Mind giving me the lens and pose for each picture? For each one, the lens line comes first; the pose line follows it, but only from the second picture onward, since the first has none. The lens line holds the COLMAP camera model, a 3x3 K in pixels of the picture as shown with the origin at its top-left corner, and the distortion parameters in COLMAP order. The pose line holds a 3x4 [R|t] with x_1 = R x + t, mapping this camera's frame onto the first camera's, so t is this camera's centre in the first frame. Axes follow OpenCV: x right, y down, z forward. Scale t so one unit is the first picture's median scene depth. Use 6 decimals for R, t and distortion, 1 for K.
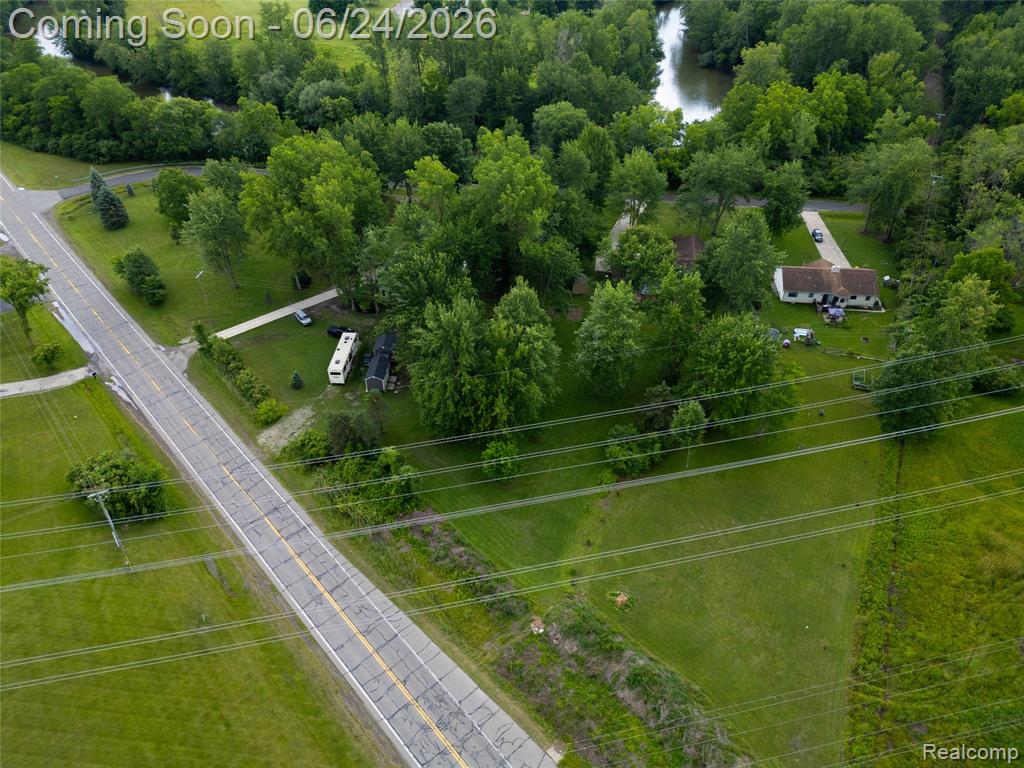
lens RADIAL K [[714.5, 0, 510.5], [0, 714.5, 387.4], [0, 0, 1]] dist [0.069193, -0.063333]
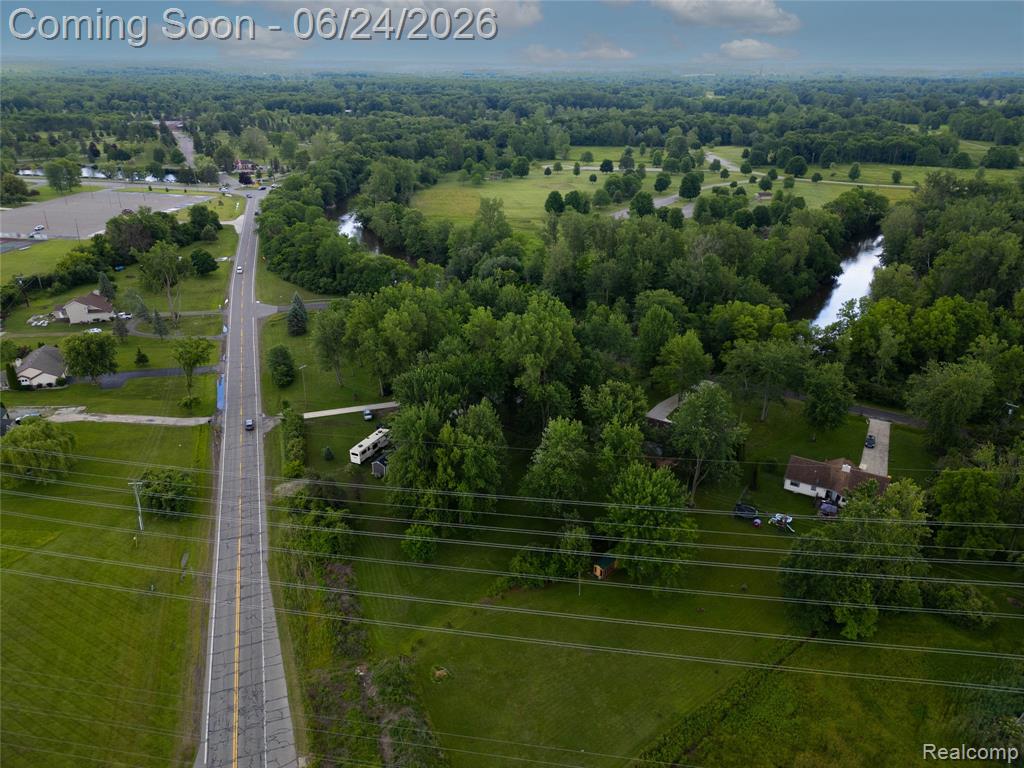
lens RADIAL K [[714.5, 0, 509.1], [0, 714.5, 385.4], [0, 0, 1]] dist [0.069193, -0.063333]
pose [[0.919090, 0.166471, -0.357157, 0.437078], [-0.250287, 0.946688, -0.202825, 0.053790], [0.304352, 0.275806, 0.911757, -0.087127]]
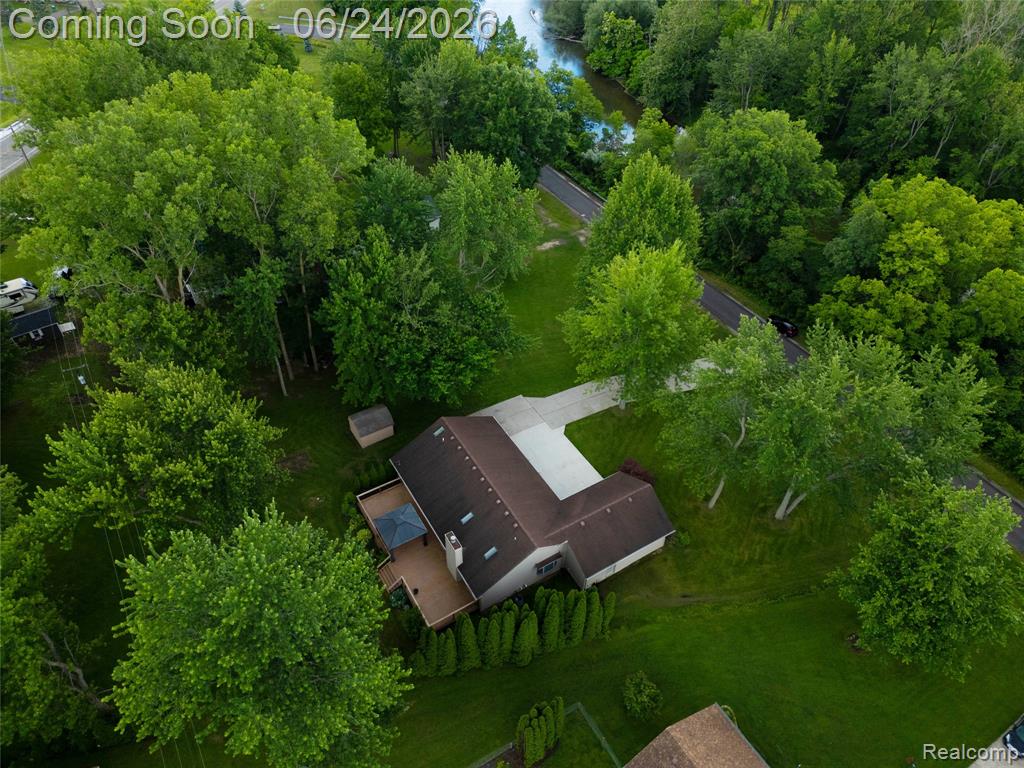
lens RADIAL K [[714.5, 0, 510.6], [0, 714.5, 385.3], [0, 0, 1]] dist [0.069193, -0.063333]
pose [[0.629859, 0.540092, -0.558192, 0.528253], [-0.501206, 0.831636, 0.239112, -0.419677], [0.593355, 0.129163, 0.794511, 0.818564]]
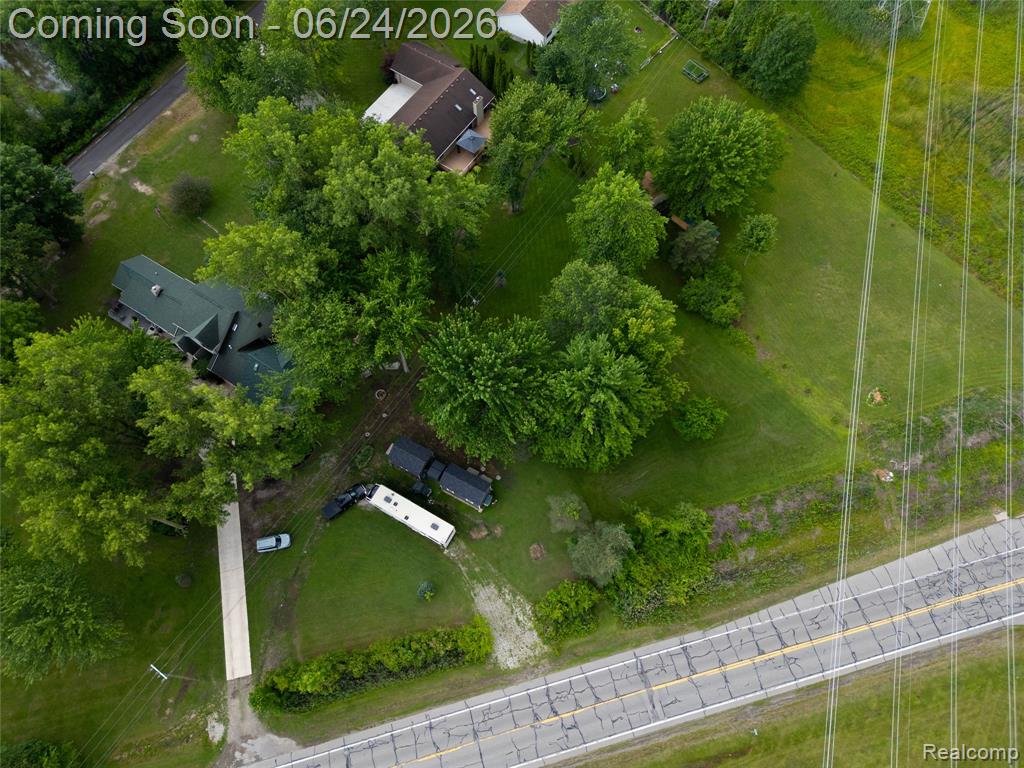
lens RADIAL K [[714.5, 0, 514.6], [0, 714.5, 384.0], [0, 0, 1]] dist [0.069193, -0.063333]
pose [[0.445435, -0.816843, 0.366543, -0.365179], [0.567090, 0.574216, 0.590496, -0.518443], [-0.692818, -0.055165, 0.718999, 0.445736]]
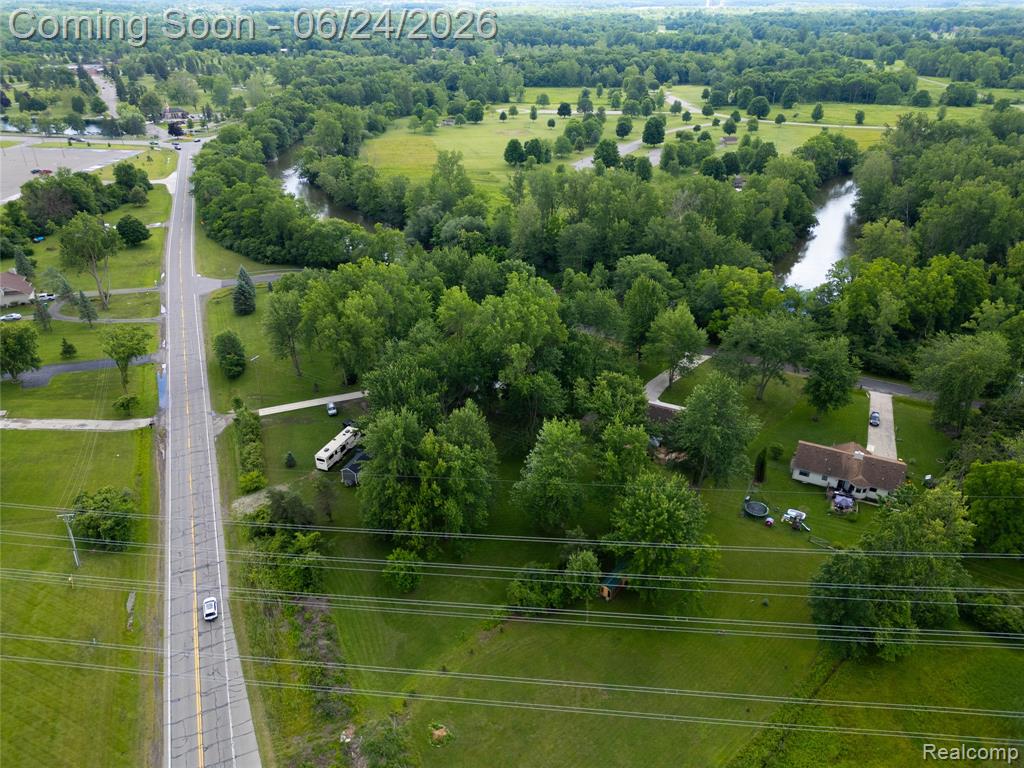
lens RADIAL K [[714.5, 0, 508.9], [0, 714.5, 386.3], [0, 0, 1]] dist [0.069193, -0.063333]
pose [[0.944554, 0.157634, -0.288043, 0.341005], [-0.205725, 0.967812, -0.144973, -0.029246], [0.255919, 0.196193, 0.946580, 0.001107]]
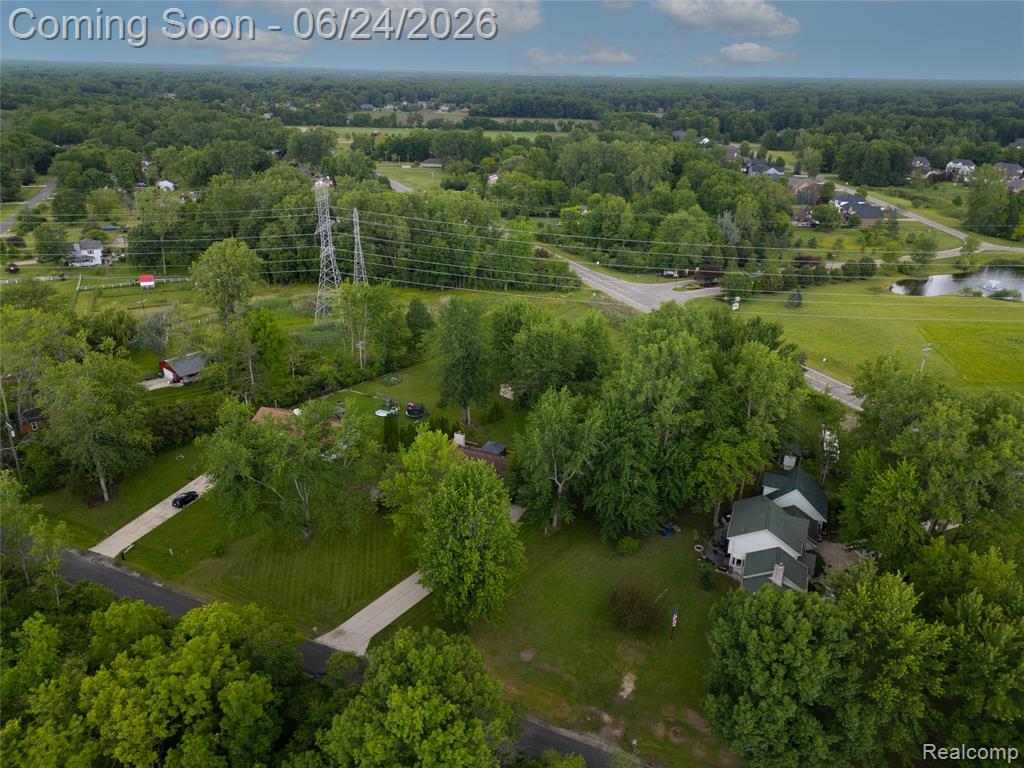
lens RADIAL K [[714.5, 0, 510.1], [0, 714.5, 383.9], [0, 0, 1]] dist [0.069193, -0.063333]
pose [[-0.960025, -0.129409, 0.248204, -0.041004], [0.158516, 0.479483, 0.863115, -1.128367], [-0.230705, 0.867957, -0.439803, 1.587064]]
